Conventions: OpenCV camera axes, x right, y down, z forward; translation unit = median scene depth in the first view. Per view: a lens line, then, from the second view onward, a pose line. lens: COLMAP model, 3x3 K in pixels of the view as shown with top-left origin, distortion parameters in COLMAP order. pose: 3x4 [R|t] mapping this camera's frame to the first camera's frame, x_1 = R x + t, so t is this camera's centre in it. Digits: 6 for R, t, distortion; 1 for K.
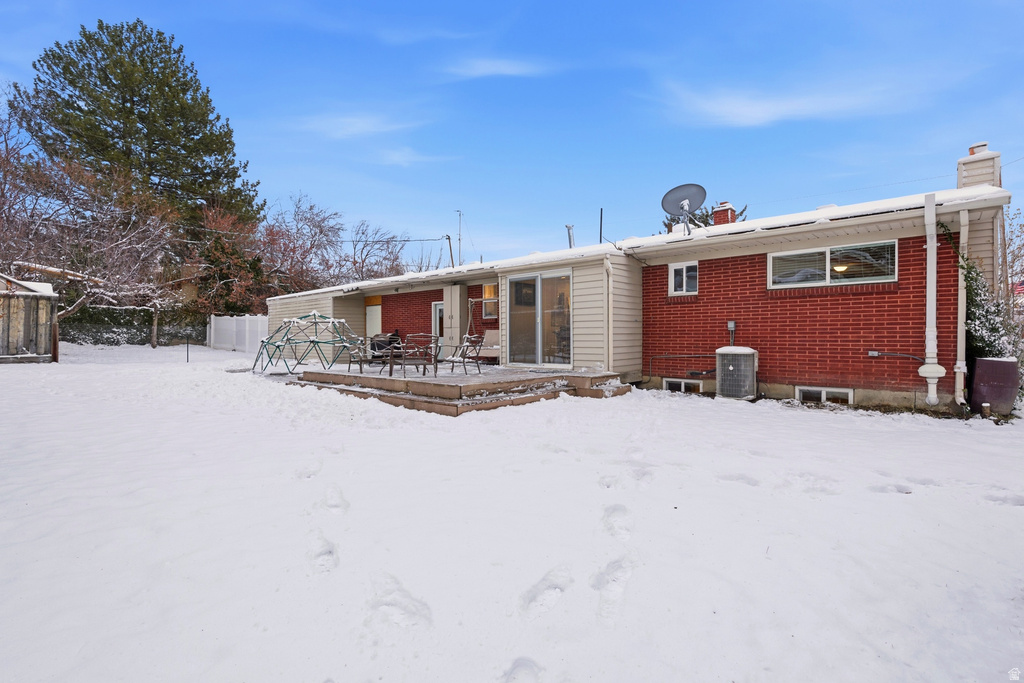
lens RADIAL K [[463.6, 0, 503.7], [0, 463.6, 341.9], [0, 0, 1]] dist [-0.000769, -0.000572]
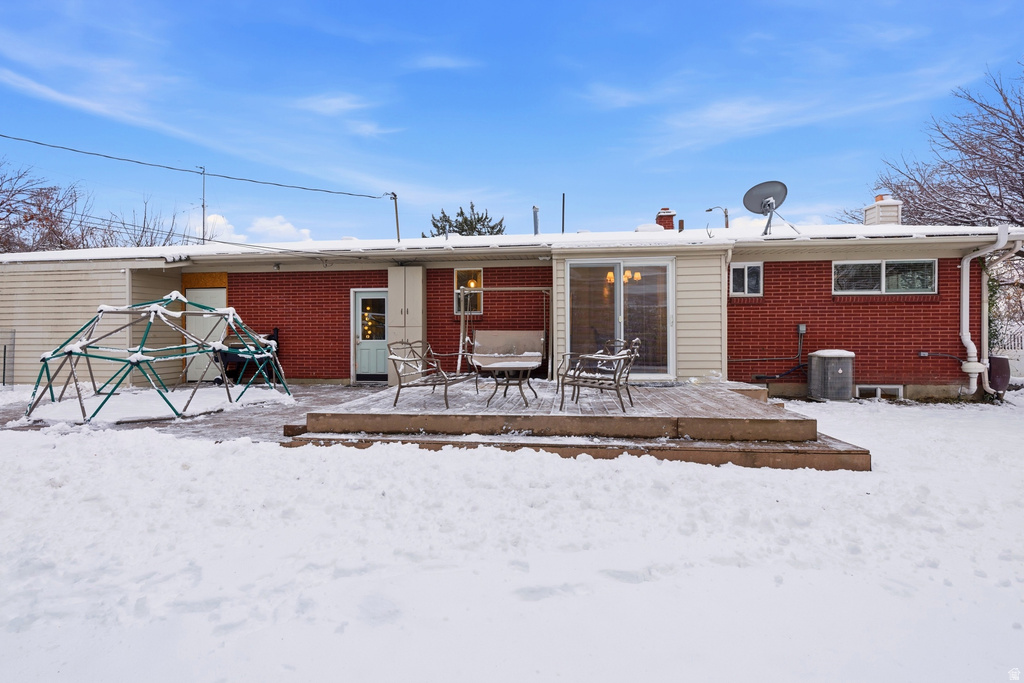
lens RADIAL K [[463.6, 0, 514.7], [0, 463.6, 343.7], [0, 0, 1]] dist [-0.000769, -0.000572]
pose [[0.816056, -0.009773, 0.577890, -0.617352], [0.007270, 0.999951, 0.006645, -0.014115], [-0.577927, -0.001221, 0.816087, 0.544172]]
